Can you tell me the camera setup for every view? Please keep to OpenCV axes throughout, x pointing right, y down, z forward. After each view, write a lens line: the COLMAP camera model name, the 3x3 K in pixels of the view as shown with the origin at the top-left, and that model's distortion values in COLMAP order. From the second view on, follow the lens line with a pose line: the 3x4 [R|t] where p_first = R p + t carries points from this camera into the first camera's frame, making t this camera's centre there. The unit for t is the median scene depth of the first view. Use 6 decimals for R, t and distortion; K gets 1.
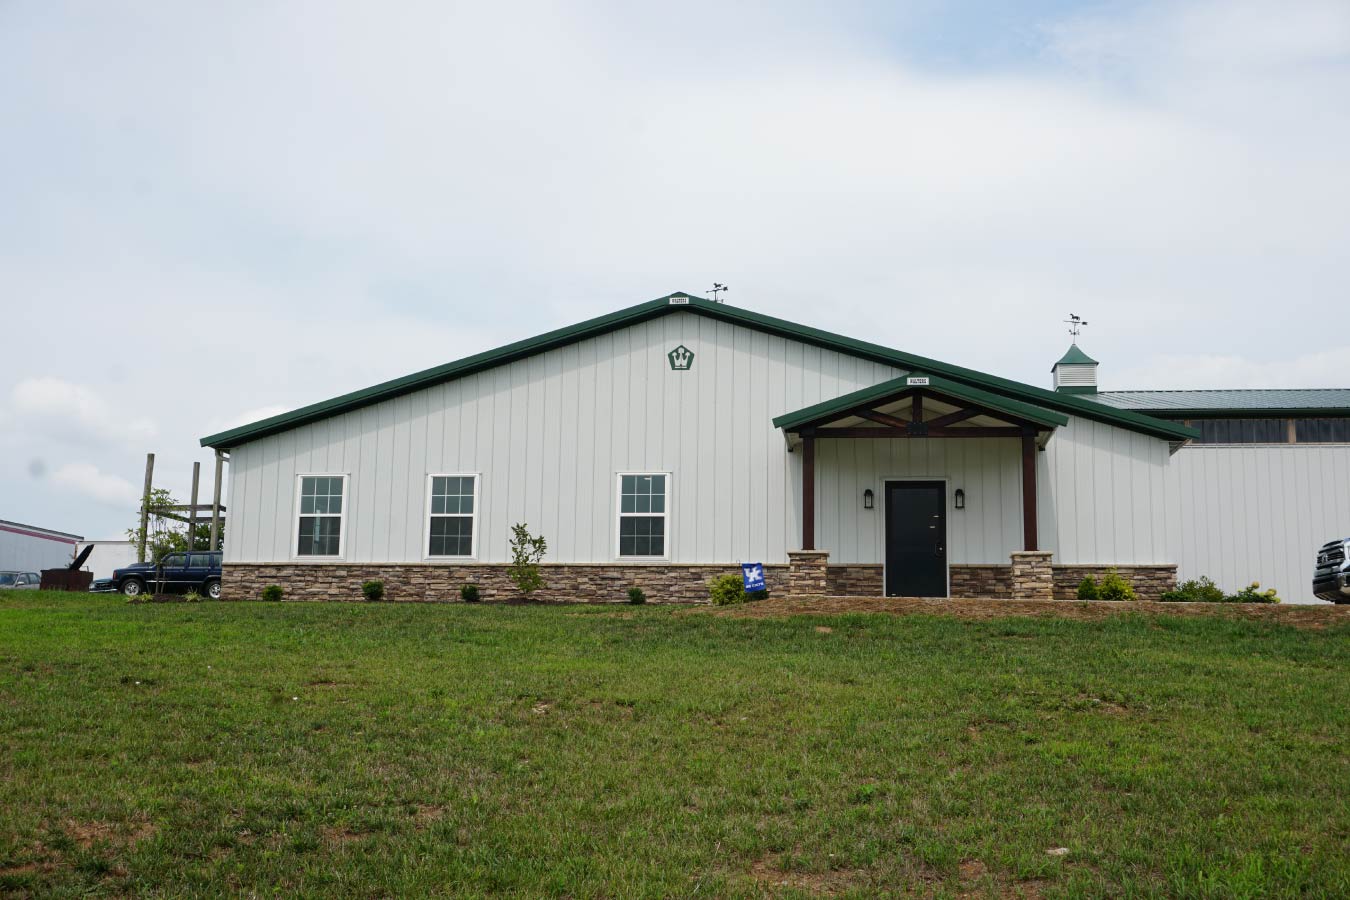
lens RADIAL K [[1433.3, 0, 664.4], [0, 1433.3, 445.7], [0, 0, 1]] dist [-0.001921, 0.000000]
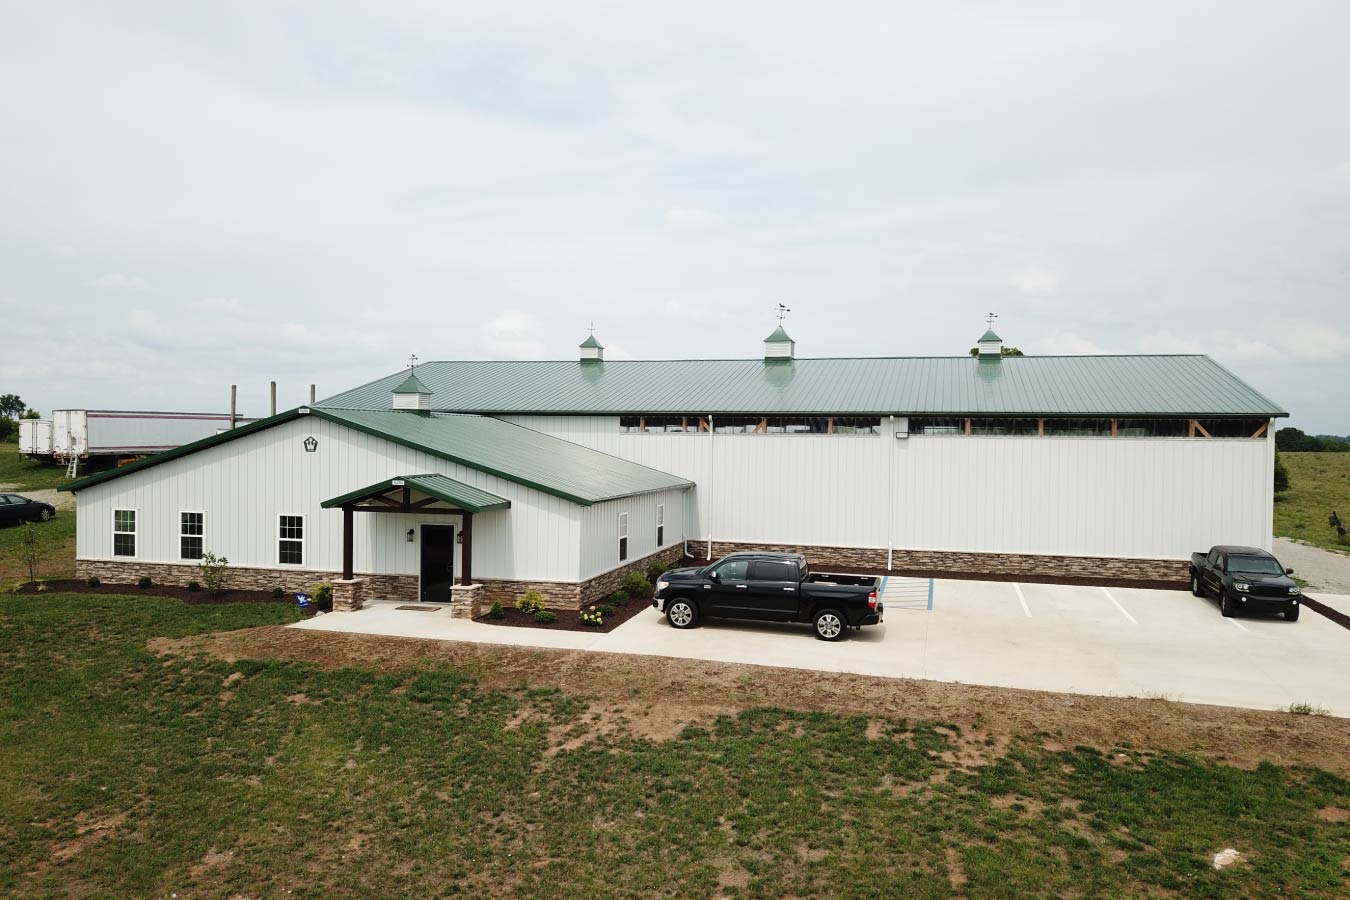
lens RADIAL K [[1029.1, 0, 667.9], [0, 1029.1, 457.5], [0, 0, 1]] dist [0.028838, -0.049683]
pose [[0.990570, -0.000873, -0.137002, 0.585189], [0.027369, 0.981085, 0.191634, -0.264708], [0.134243, -0.193576, 0.971858, -0.096531]]
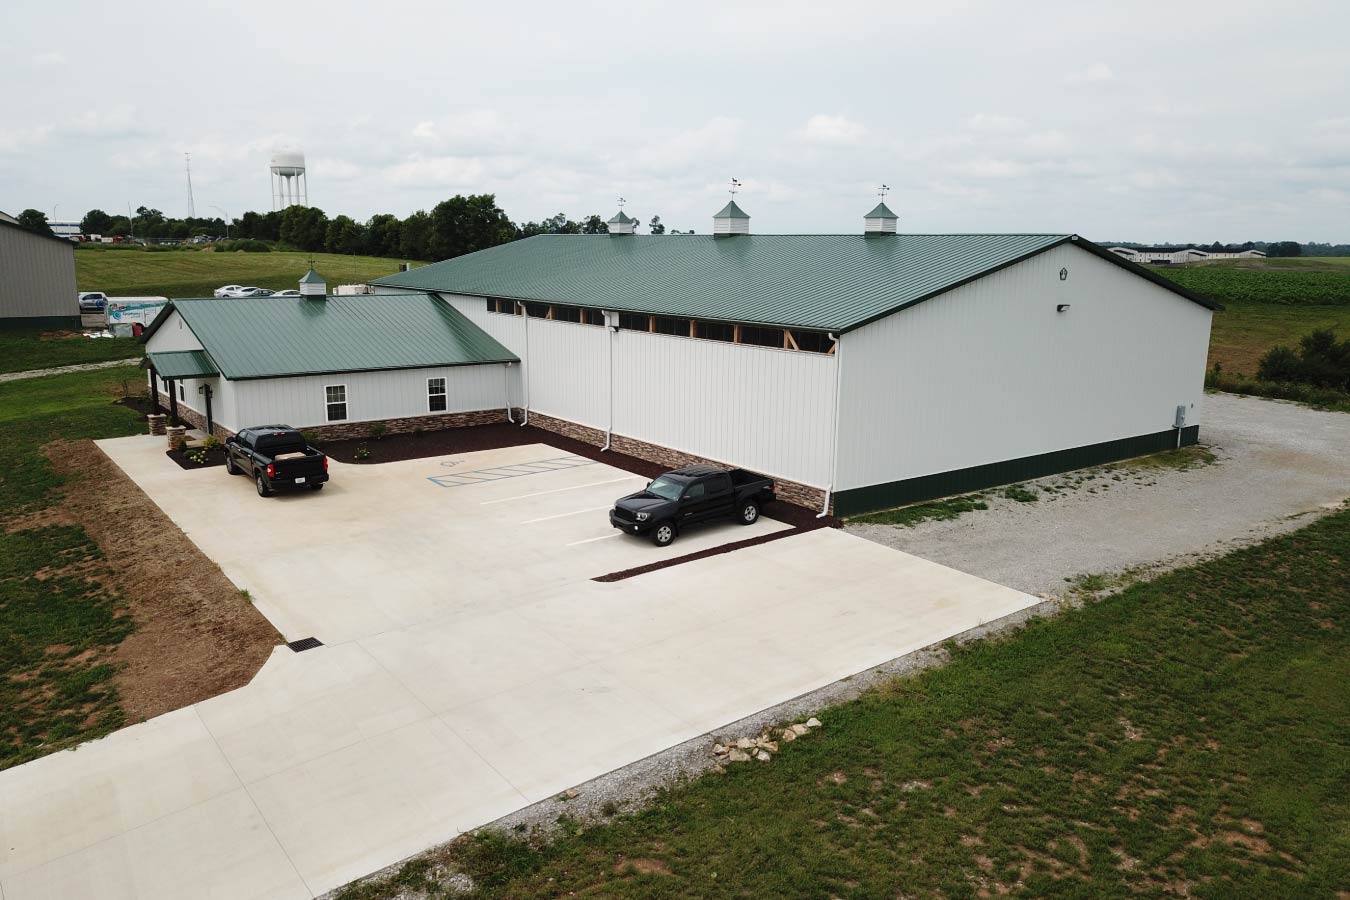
lens RADIAL K [[1029.1, 0, 665.0], [0, 1029.1, 456.0], [0, 0, 1]] dist [0.028838, -0.049683]
pose [[0.690576, 0.138500, -0.709875, 1.928566], [0.127715, 0.942719, 0.308172, -0.296647], [0.711895, -0.303477, 0.633330, 0.391626]]
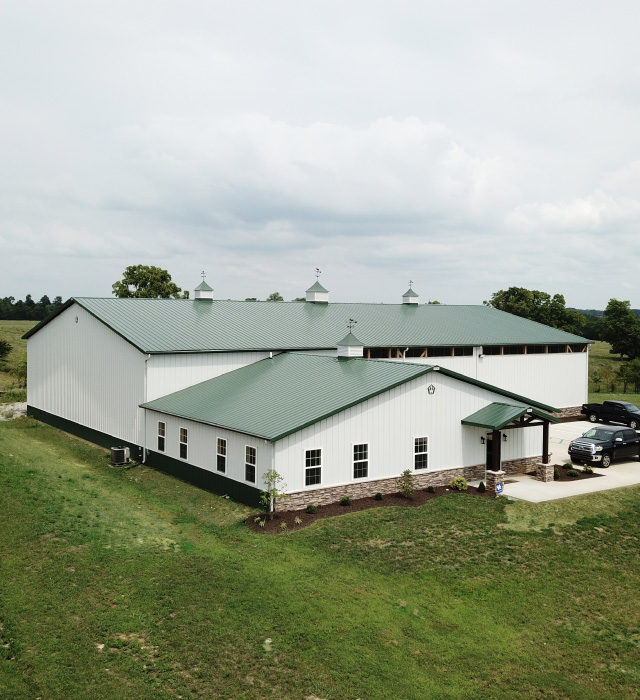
lens RADIAL K [[775.1, 0, 319.3], [0, 775.1, 345.0], [0, 0, 1]] dist [0.048439, 0.000000]
pose [[0.733765, -0.033883, 0.678558, -1.066699], [-0.120882, 0.976309, 0.179468, -0.361817], [-0.668563, -0.213713, 0.712286, 0.182724]]
